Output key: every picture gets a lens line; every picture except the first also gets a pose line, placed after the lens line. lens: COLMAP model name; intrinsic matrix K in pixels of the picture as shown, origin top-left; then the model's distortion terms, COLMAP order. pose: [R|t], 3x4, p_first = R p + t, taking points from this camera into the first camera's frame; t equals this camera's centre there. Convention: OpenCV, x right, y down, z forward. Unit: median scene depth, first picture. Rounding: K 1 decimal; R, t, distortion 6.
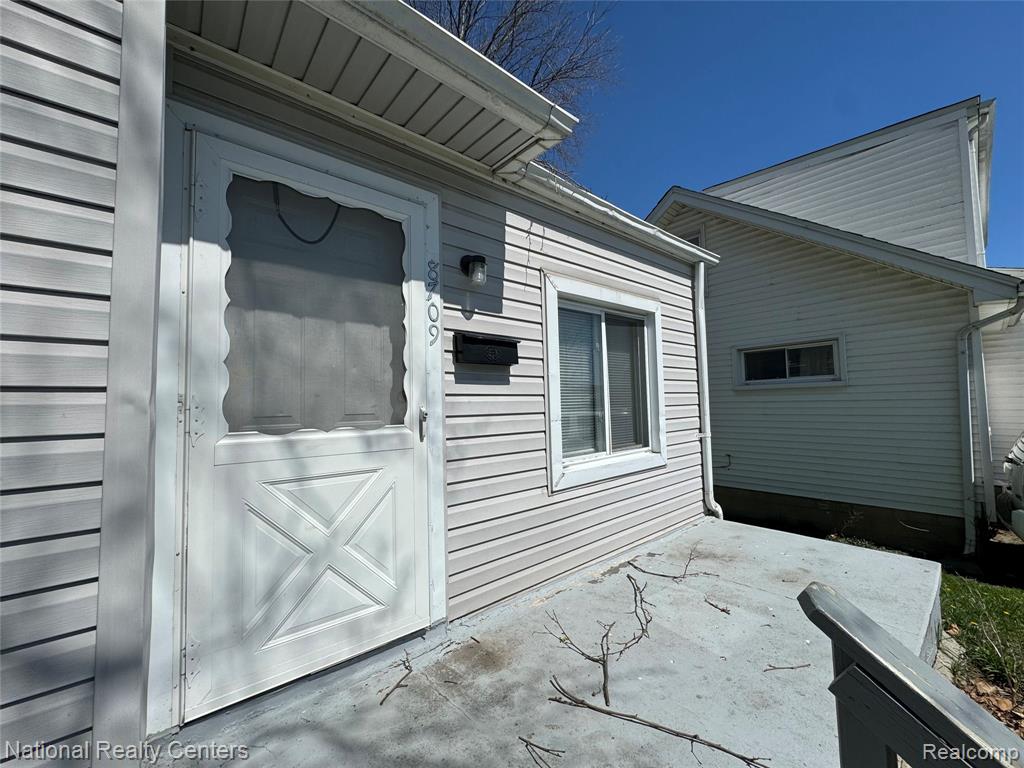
lens RADIAL K [[408.0, 0, 512.0], [0, 408.0, 384.4], [0, 0, 1]] dist [-0.003178, 0.000769]
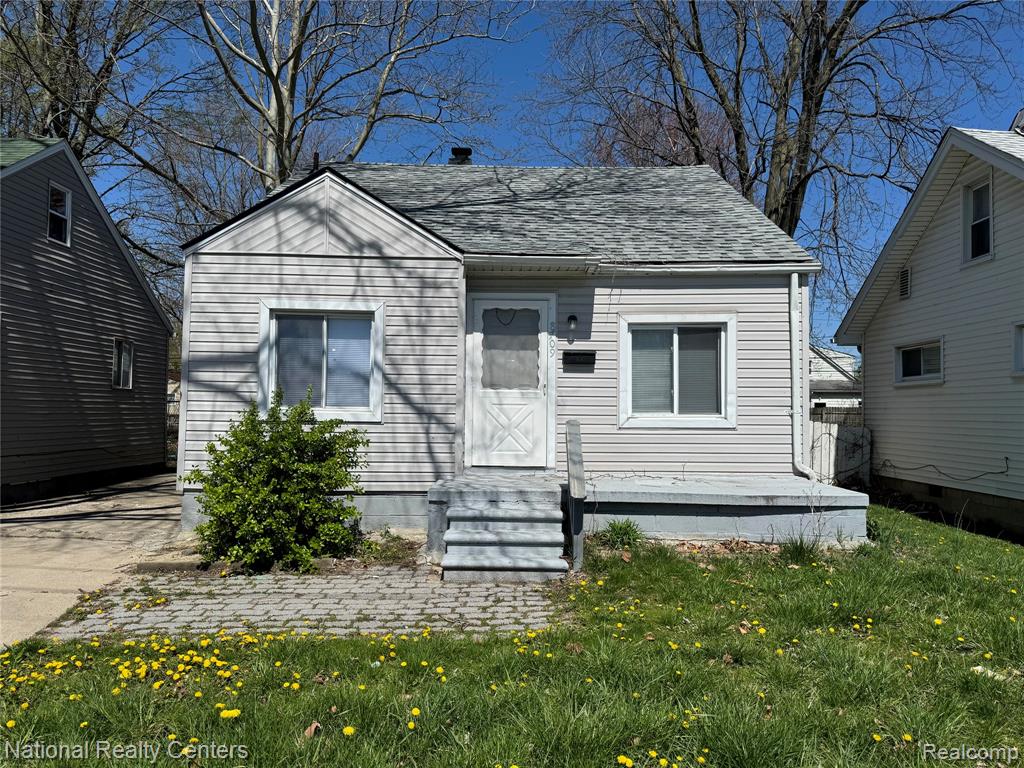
lens RADIAL K [[715.9, 0, 512.6], [0, 715.9, 383.9], [0, 0, 1]] dist [0.002230, 0.000125]
pose [[0.752814, -0.000404, -0.658233, 2.458698], [0.008528, 0.999922, 0.009140, 0.022157], [0.658178, -0.012494, 0.752758, -2.388222]]
